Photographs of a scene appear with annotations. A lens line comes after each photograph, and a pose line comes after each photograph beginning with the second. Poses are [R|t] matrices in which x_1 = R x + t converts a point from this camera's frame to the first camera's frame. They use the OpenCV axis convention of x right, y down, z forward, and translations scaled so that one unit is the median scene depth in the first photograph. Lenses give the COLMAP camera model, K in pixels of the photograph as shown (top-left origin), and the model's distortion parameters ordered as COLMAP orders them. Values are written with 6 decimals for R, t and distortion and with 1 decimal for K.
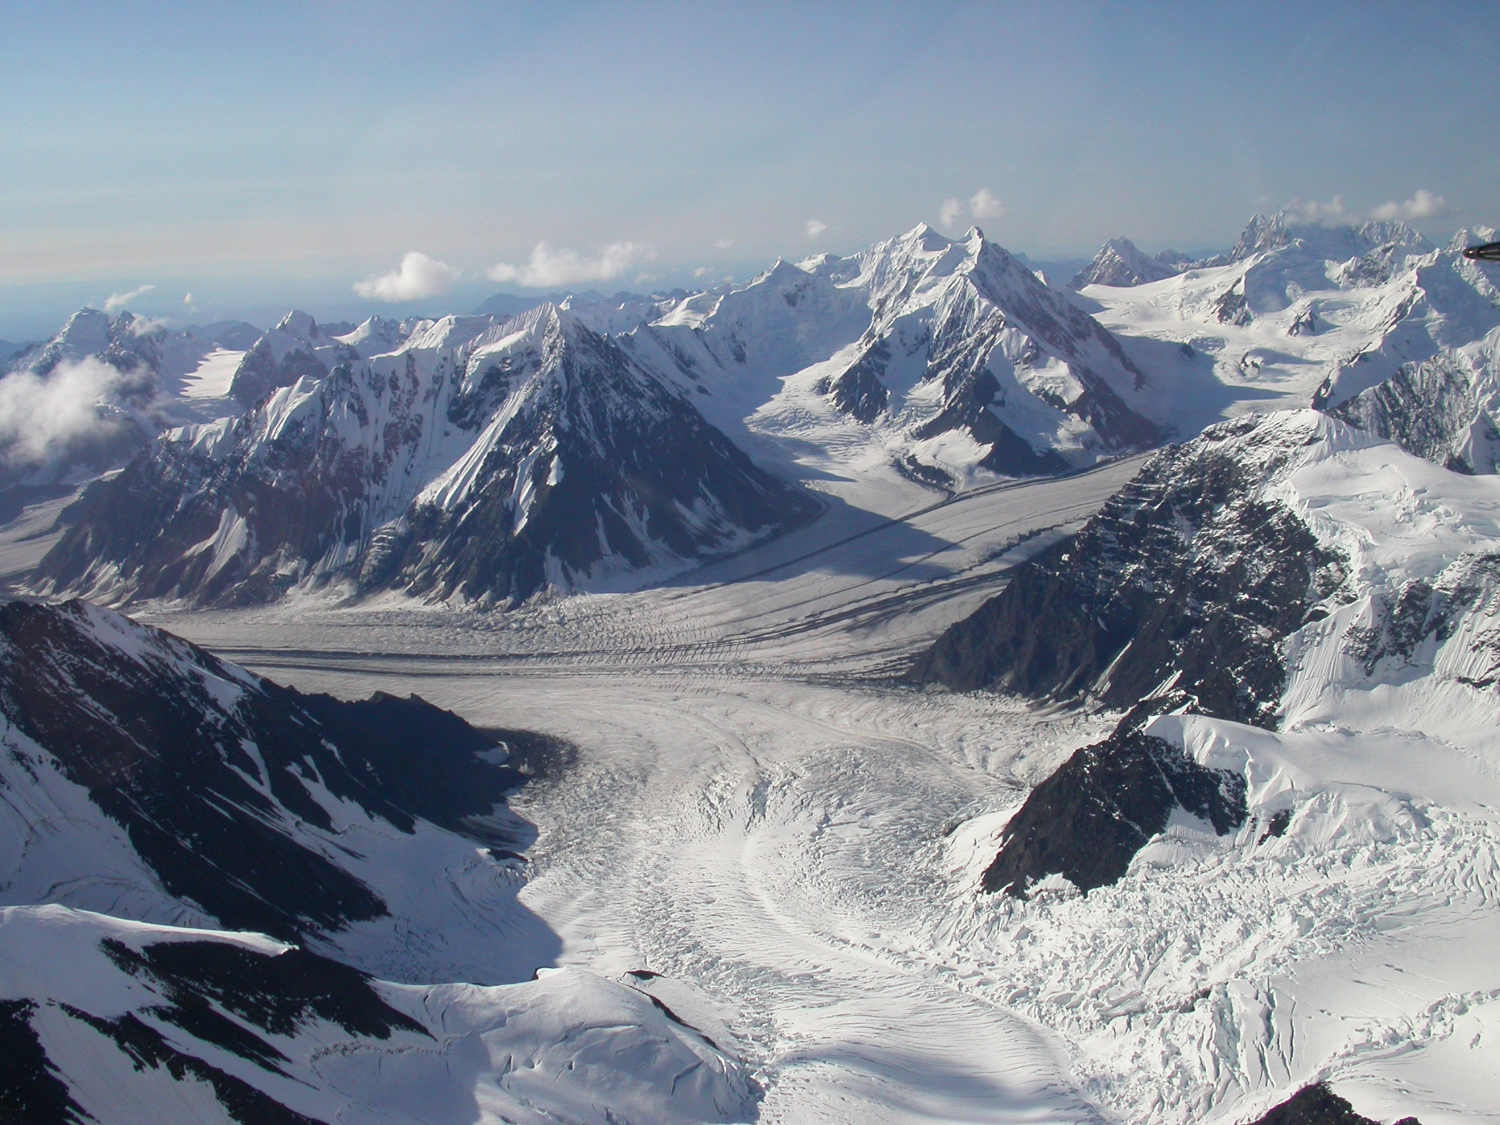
lens RADIAL K [[1711.8, 0, 750.0], [0, 1711.8, 562.5], [0, 0, 1]] dist [-0.177597, 0.034488]
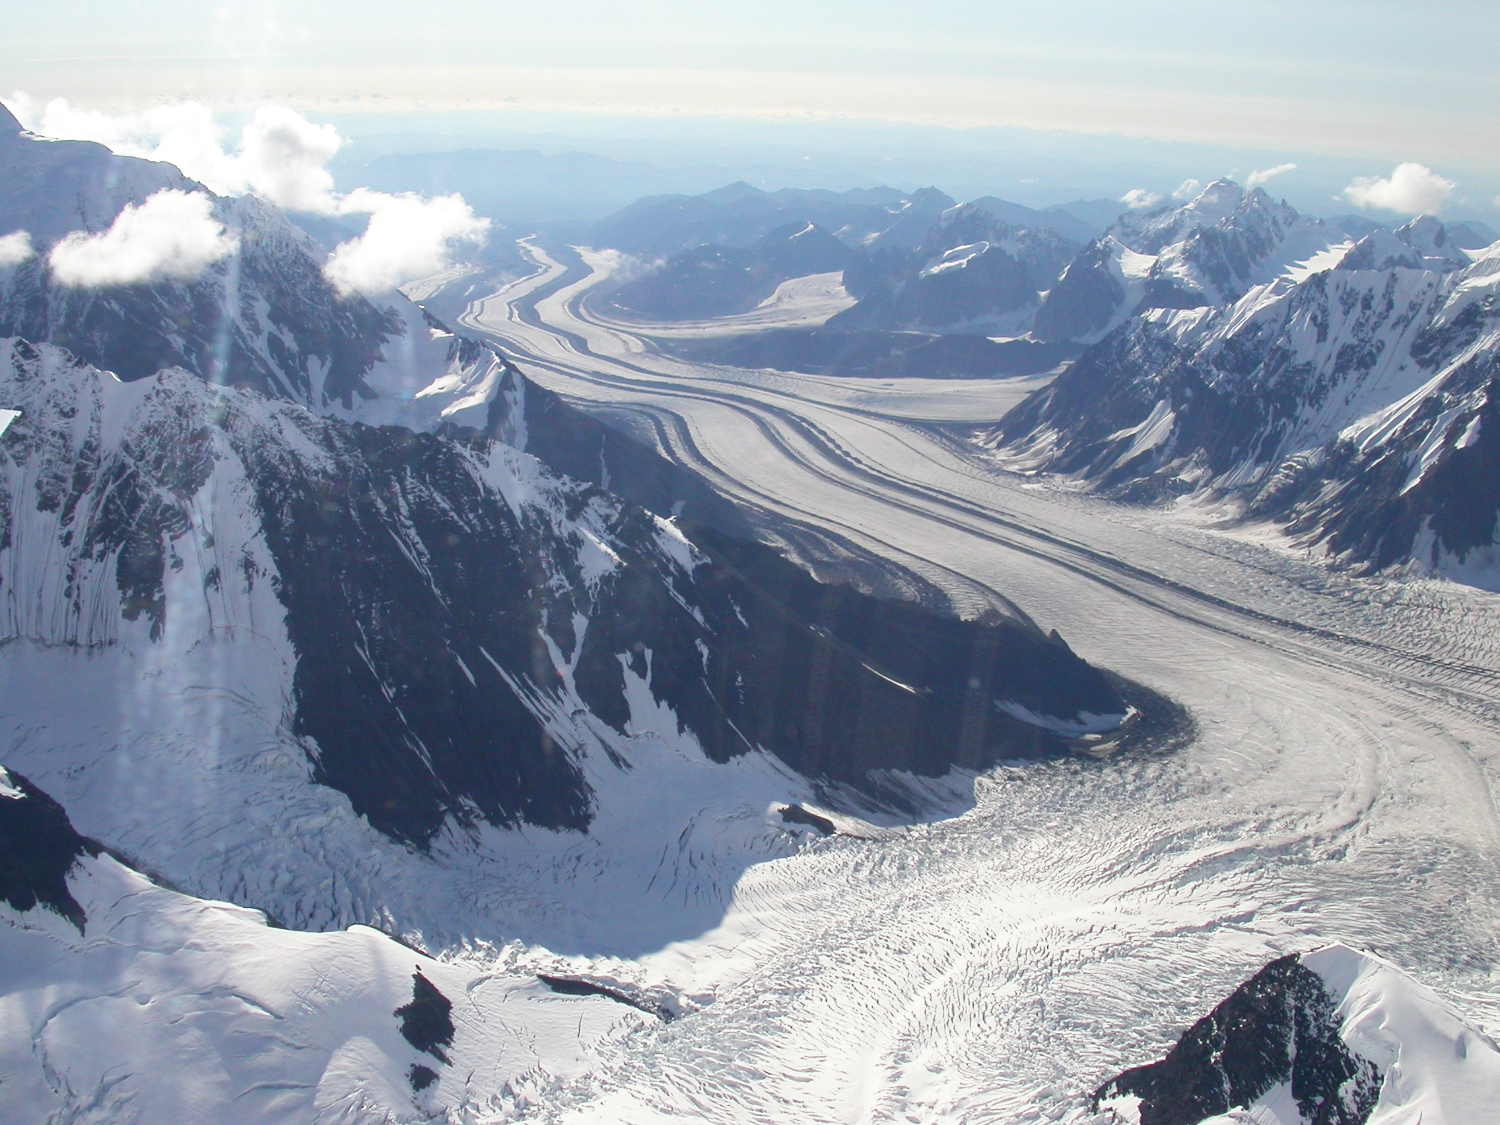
lens RADIAL K [[1711.8, 0, 750.0], [0, 1711.8, 562.5], [0, 0, 1]] dist [-0.177597, 0.034488]
pose [[0.721406, 0.248125, -0.646535, 0.165341], [-0.202327, 0.968391, 0.145888, -0.036087], [0.662297, 0.025567, 0.748805, 0.133330]]
